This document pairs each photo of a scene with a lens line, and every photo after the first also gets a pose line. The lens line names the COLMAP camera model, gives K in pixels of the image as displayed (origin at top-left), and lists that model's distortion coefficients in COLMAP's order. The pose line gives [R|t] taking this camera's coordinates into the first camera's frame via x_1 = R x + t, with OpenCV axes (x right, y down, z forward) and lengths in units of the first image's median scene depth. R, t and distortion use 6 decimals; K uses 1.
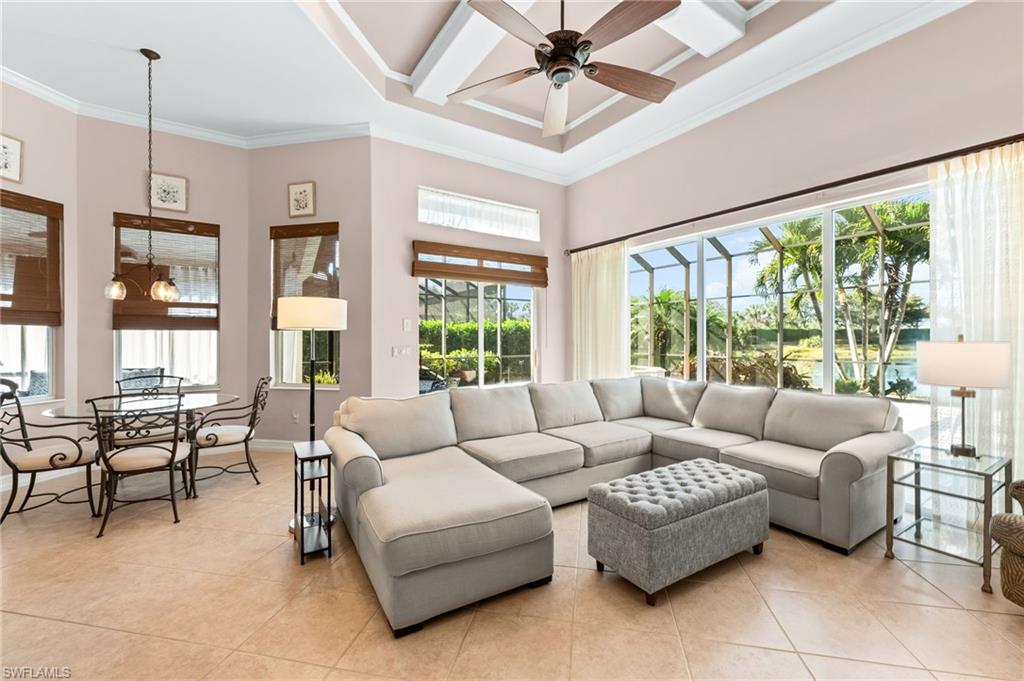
lens RADIAL K [[413.4, 0, 508.0], [0, 413.4, 335.9], [0, 0, 1]] dist [-0.002163, 0.000924]
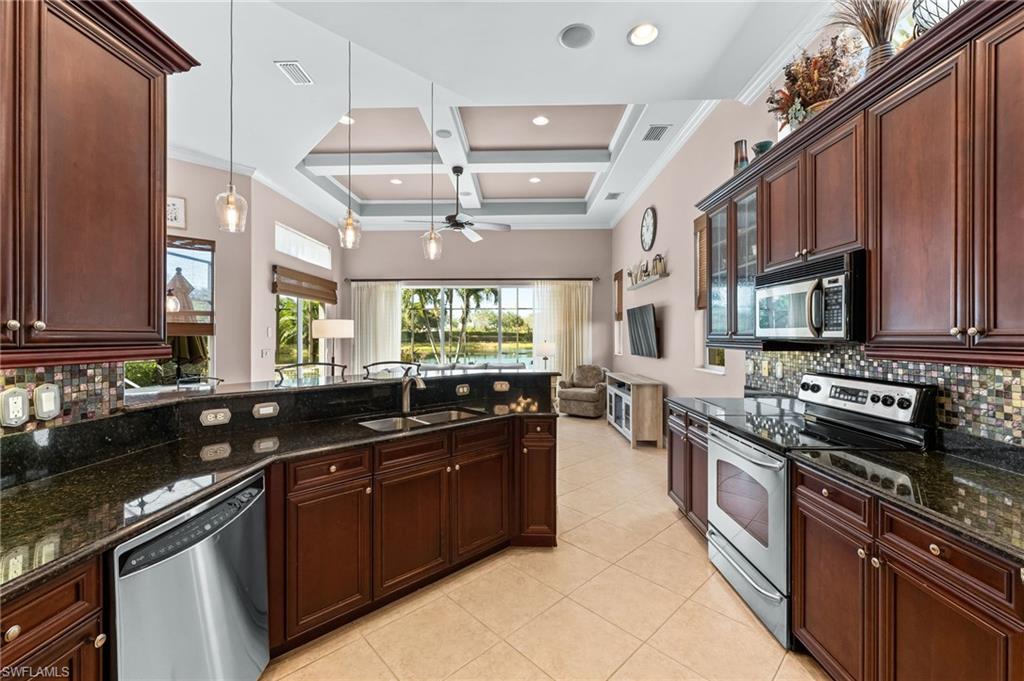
lens RADIAL K [[413.4, 0, 507.9], [0, 413.4, 337.1], [0, 0, 1]] dist [-0.002163, 0.000924]
pose [[0.576621, 0.001221, 0.817011, -0.945064], [-0.001709, 0.999998, -0.000289, -0.014002], [-0.817010, -0.001229, 0.576622, -0.341872]]
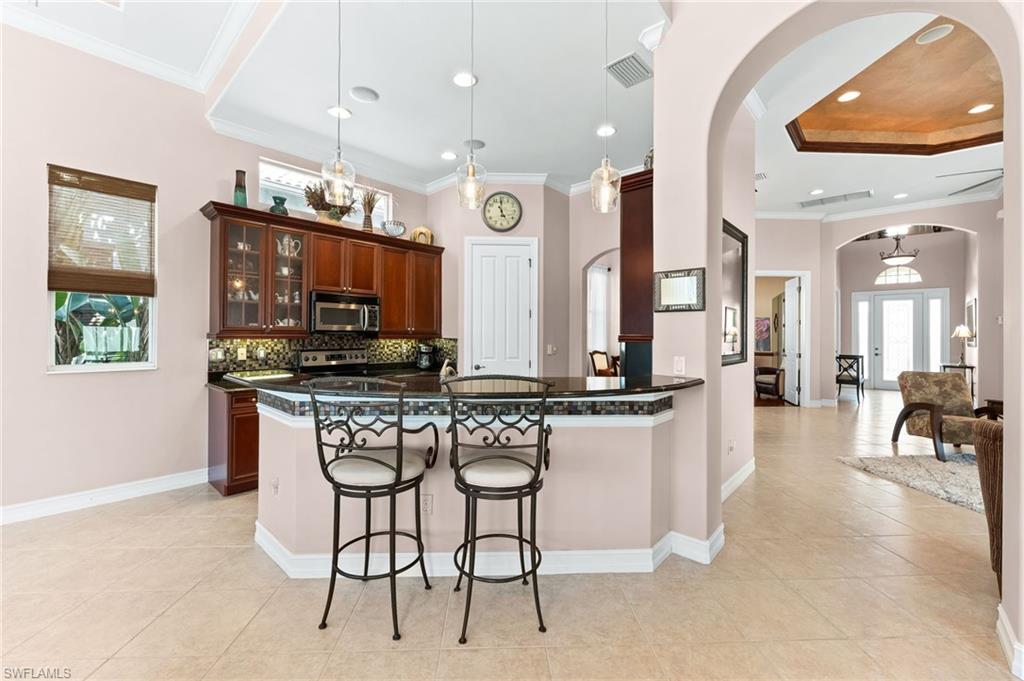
lens RADIAL K [[413.4, 0, 504.8], [0, 413.4, 332.7], [0, 0, 1]] dist [-0.002163, 0.000924]
pose [[-0.972497, -0.000301, -0.232917, -0.464684], [0.000731, 0.999990, -0.004345, -0.004098], [0.232916, -0.004396, -0.972487, 0.754385]]
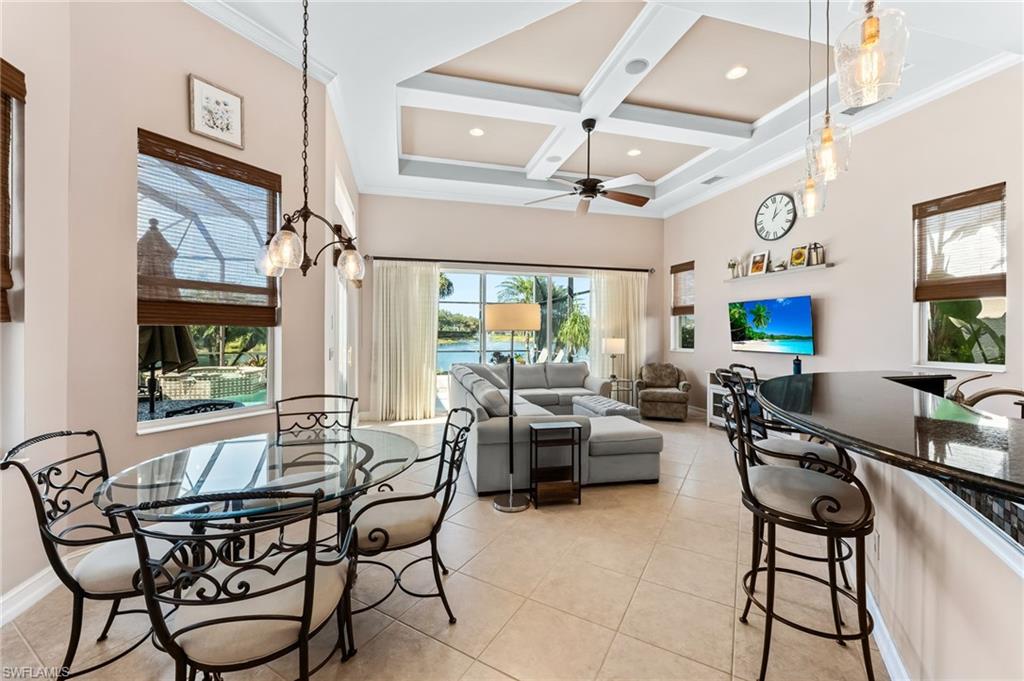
lens RADIAL K [[413.4, 0, 507.0], [0, 413.4, 334.8], [0, 0, 1]] dist [-0.002163, 0.000924]
pose [[0.325090, 0.001424, 0.945682, -1.037920], [-0.005888, 0.999983, 0.000518, -0.004178], [-0.945665, -0.005736, 0.325092, 0.430259]]
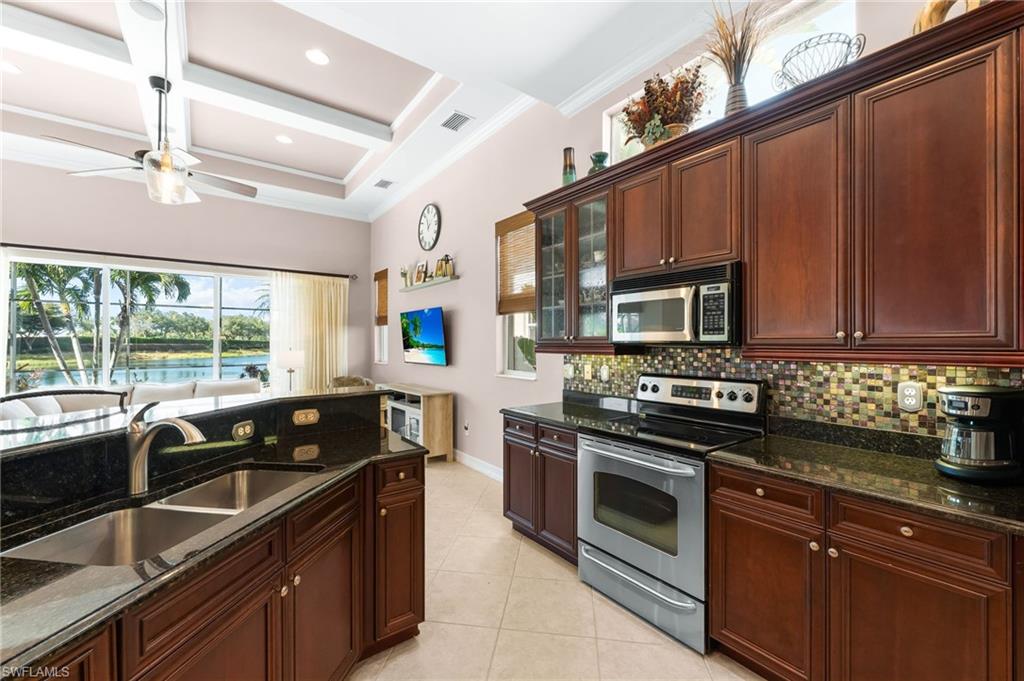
lens RADIAL K [[413.4, 0, 510.7], [0, 413.4, 342.9], [0, 0, 1]] dist [-0.002163, 0.000924]
pose [[-0.057449, 0.004180, 0.998340, -0.842907], [0.001689, 0.999990, -0.004090, -0.010619], [-0.998347, 0.001452, -0.057455, -0.110535]]
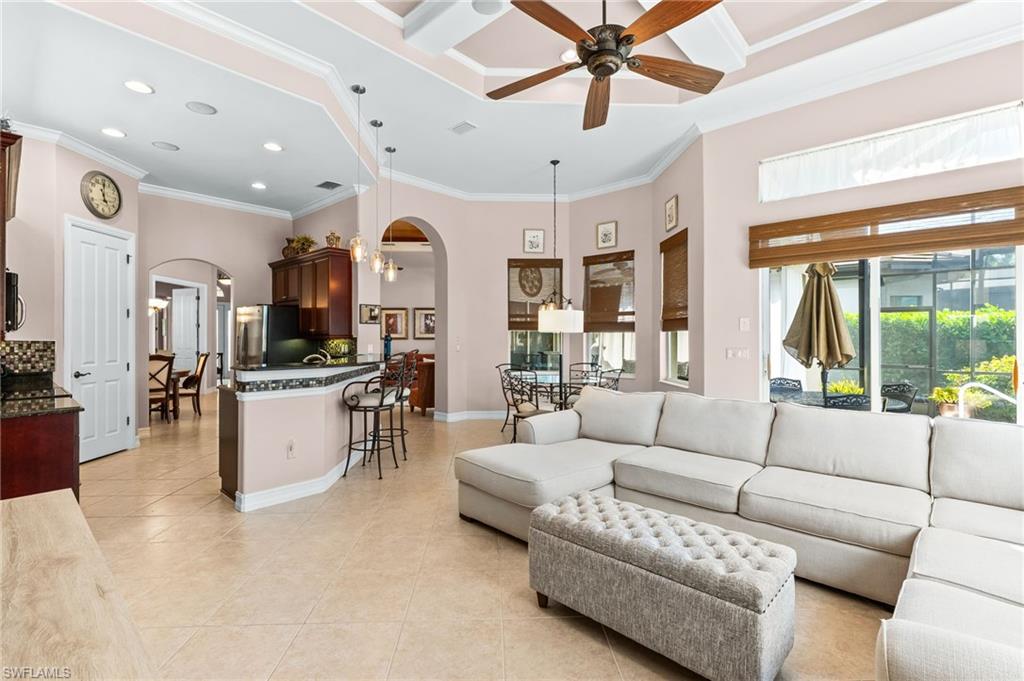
lens RADIAL K [[462.8, 0, 516.2], [0, 462.8, 335.6], [0, 0, 1]] dist [-0.007534, 0.000459]
pose [[0.253783, -0.000363, -0.967261, 0.665325], [0.000497, 1.000000, -0.000245, -0.002189], [0.967261, -0.000418, 0.253783, 0.309799]]
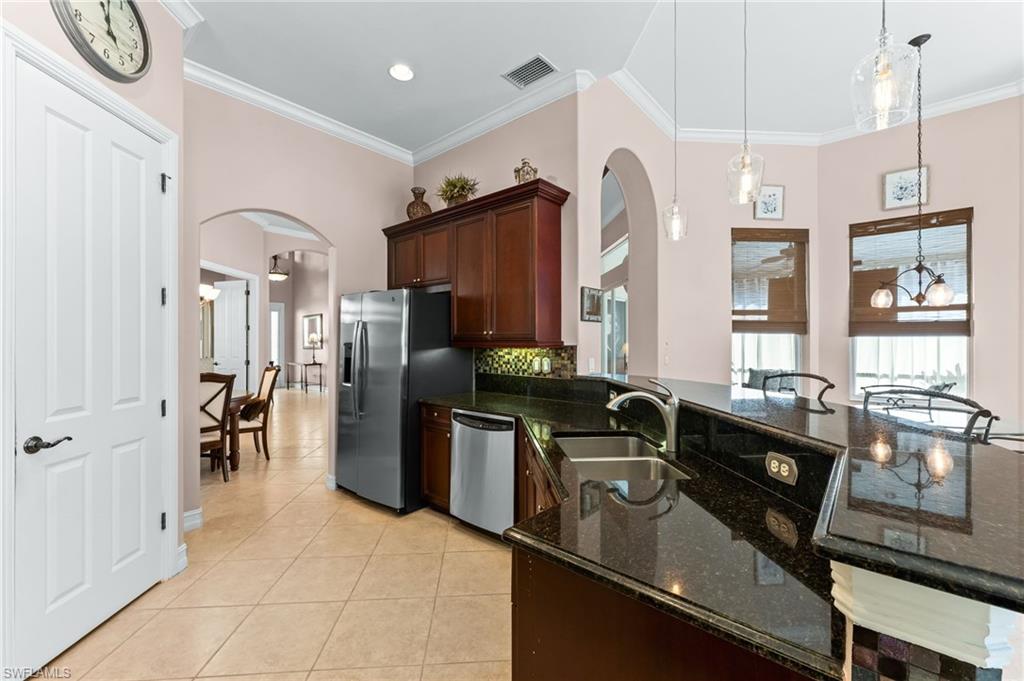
lens RADIAL K [[413.4, 0, 513.7], [0, 413.4, 340.0], [0, 0, 1]] dist [-0.002163, 0.000924]
pose [[0.269846, 0.000671, -0.962903, -0.173433], [-0.000451, 1.000000, 0.000570, -0.007269], [0.962903, 0.000280, 0.269846, -0.100018]]
